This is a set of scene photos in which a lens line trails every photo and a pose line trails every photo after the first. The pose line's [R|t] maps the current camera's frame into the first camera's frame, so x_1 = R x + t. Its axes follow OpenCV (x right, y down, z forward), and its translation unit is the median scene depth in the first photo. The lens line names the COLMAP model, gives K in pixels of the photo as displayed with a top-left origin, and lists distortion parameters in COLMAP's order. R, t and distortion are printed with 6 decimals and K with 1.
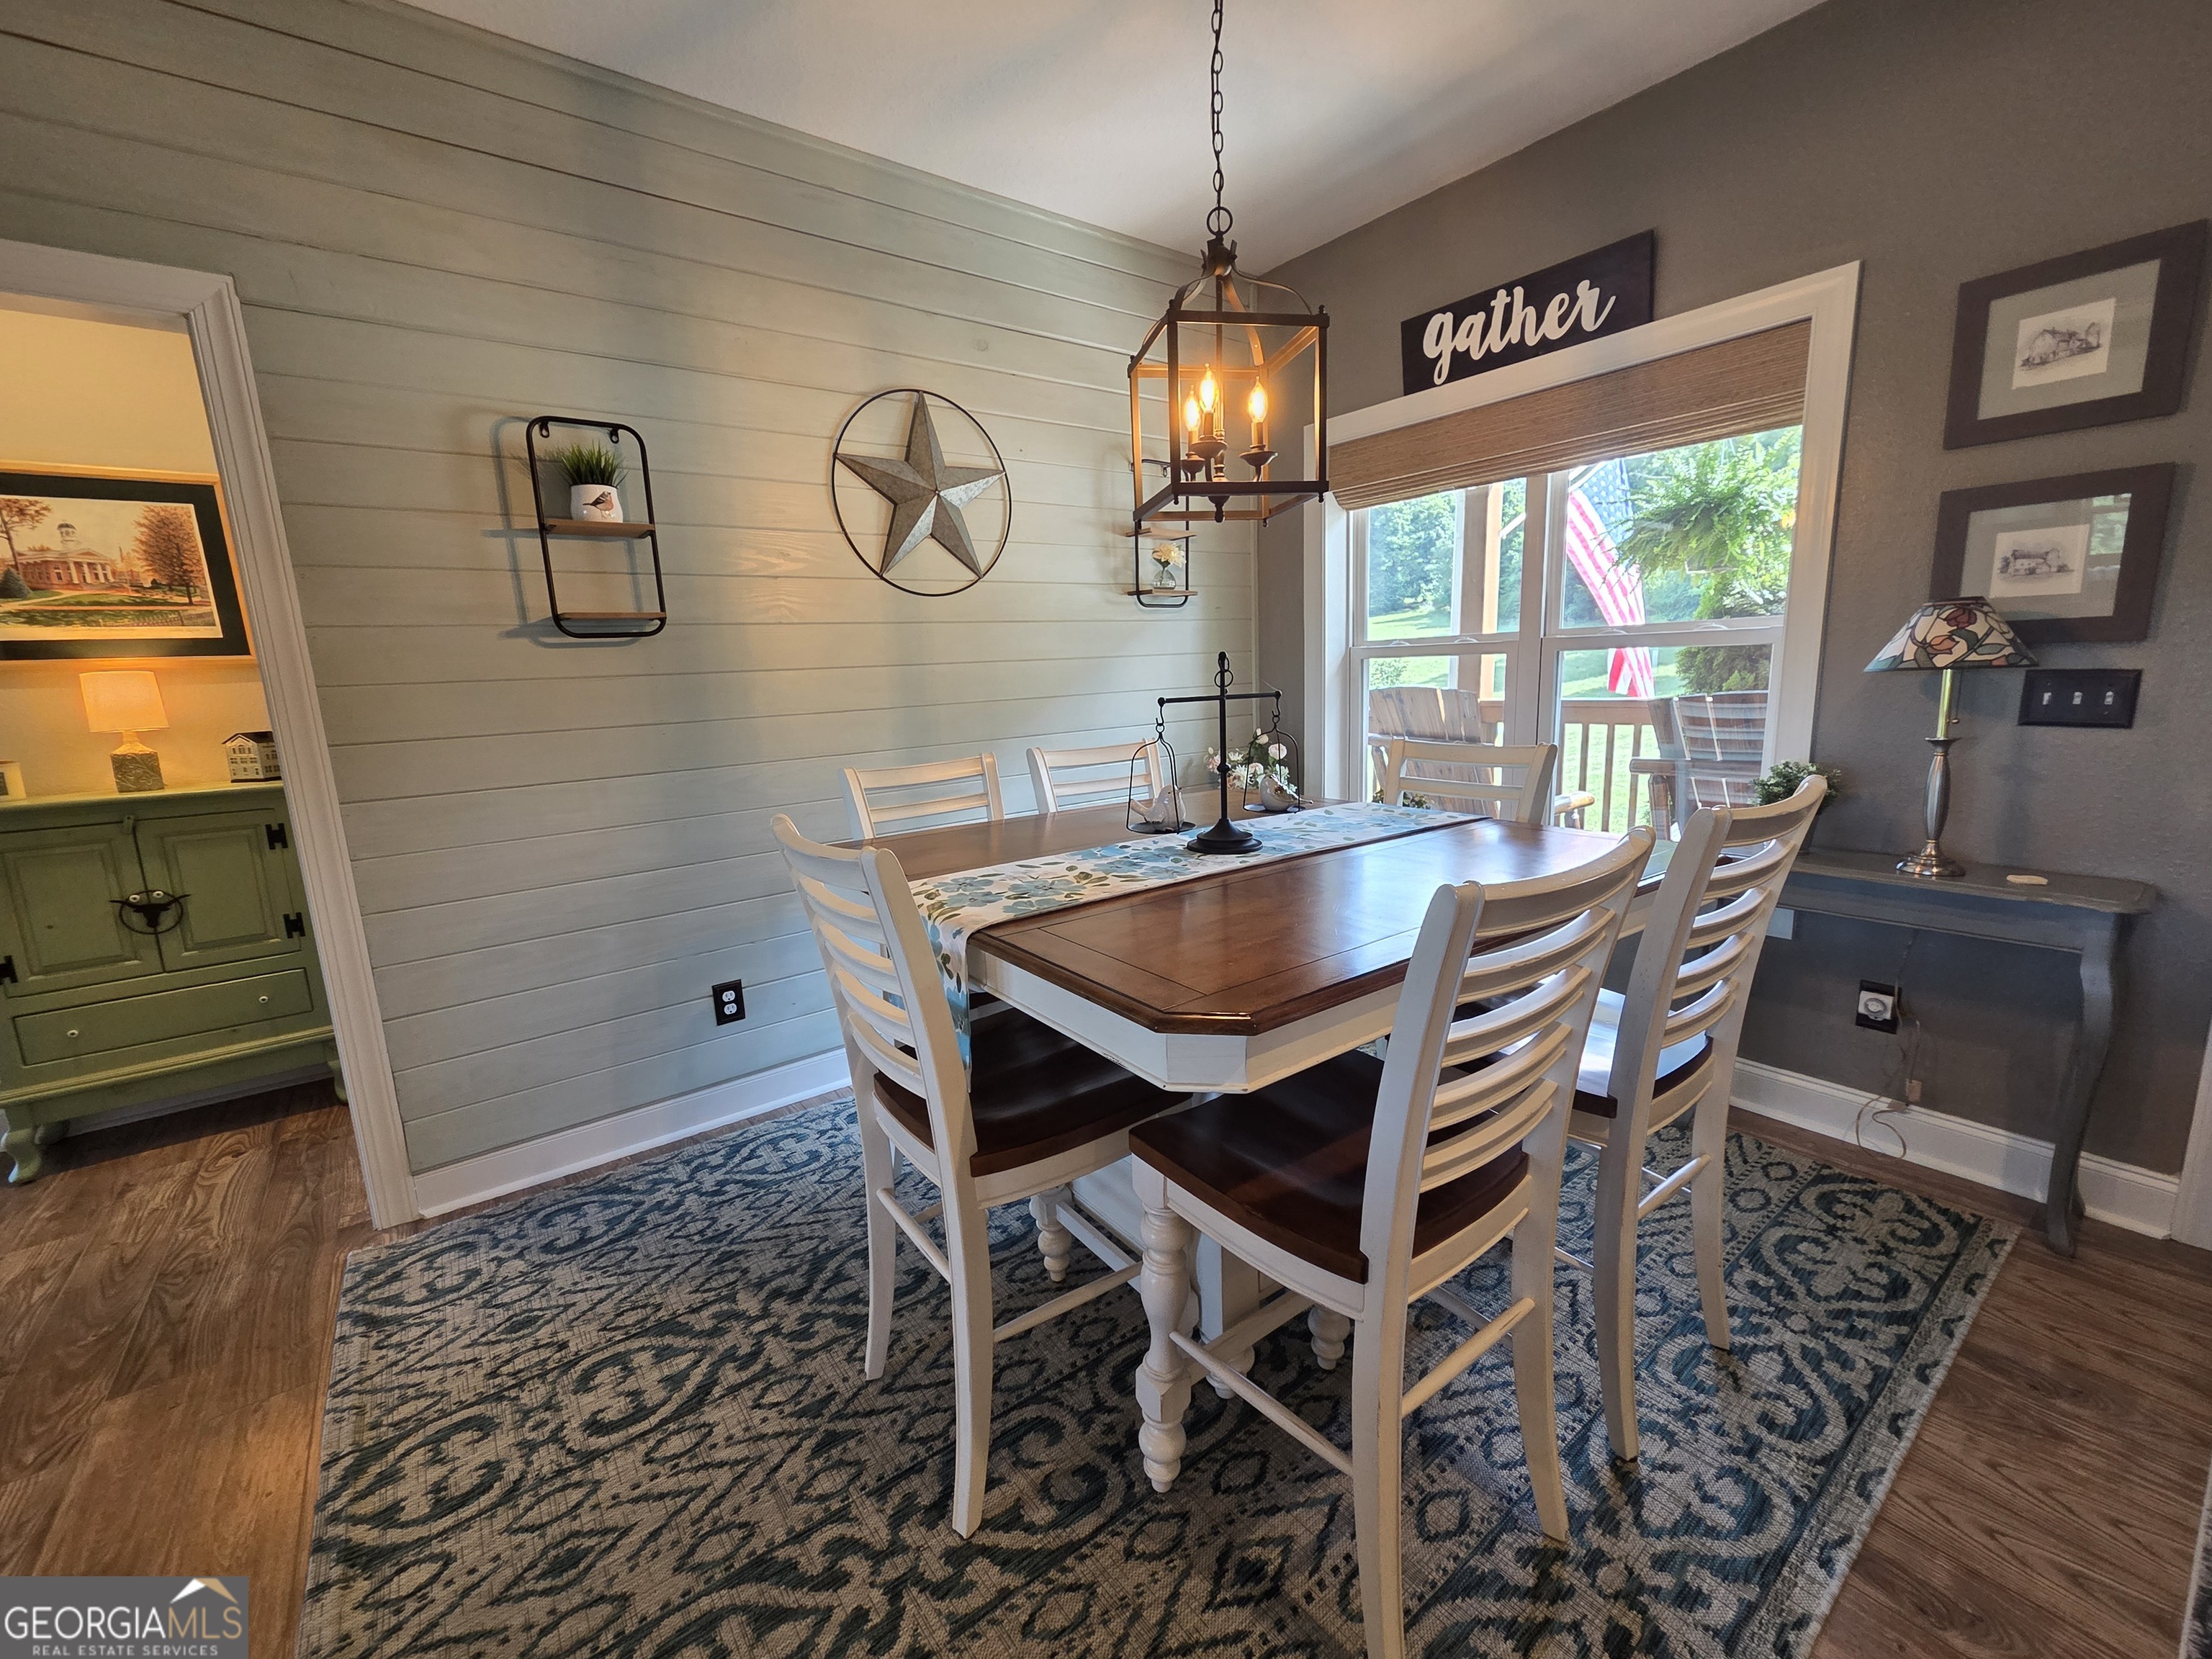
lens RADIAL K [[911.3, 0, 1098.1], [0, 911.3, 828.3], [0, 0, 1]] dist [0.006566, 0.000256]
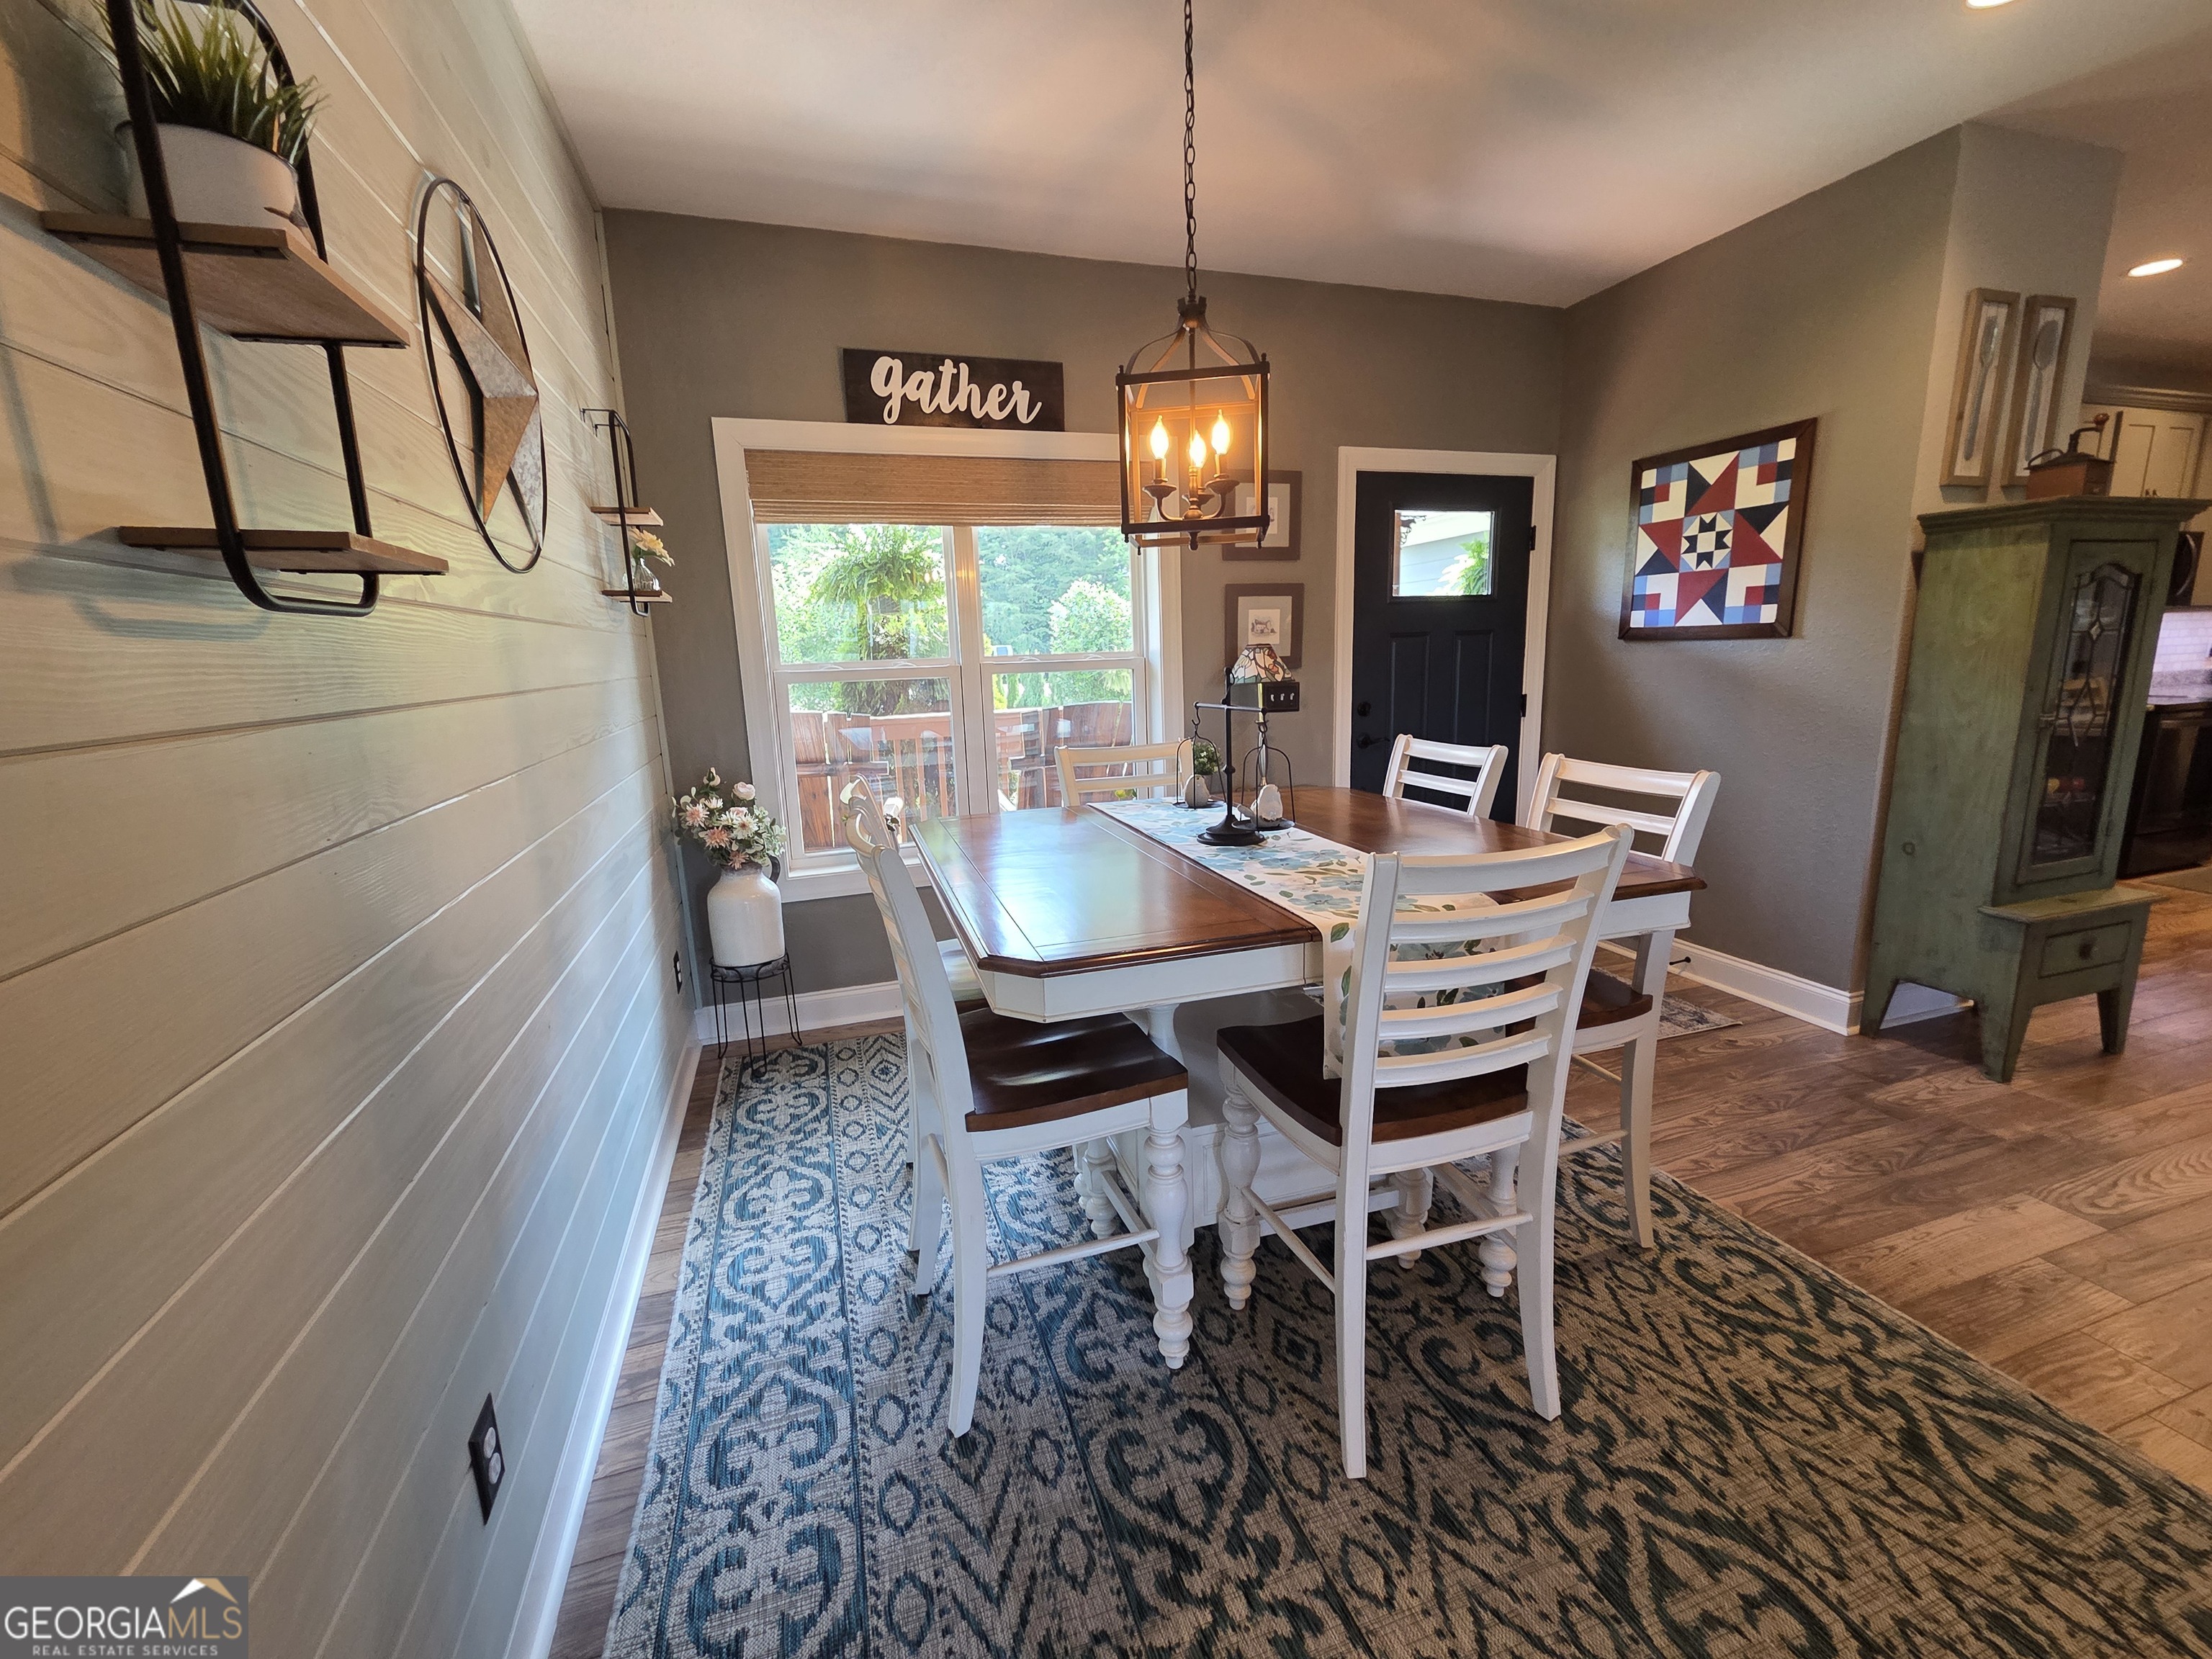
lens RADIAL K [[911.3, 0, 1099.2], [0, 911.3, 831.3], [0, 0, 1]] dist [0.006566, 0.000256]
pose [[0.322623, -0.155465, 0.933673, -0.792997], [0.189146, 0.977112, 0.097340, -0.106765], [-0.927436, 0.145197, 0.344644, 0.625792]]
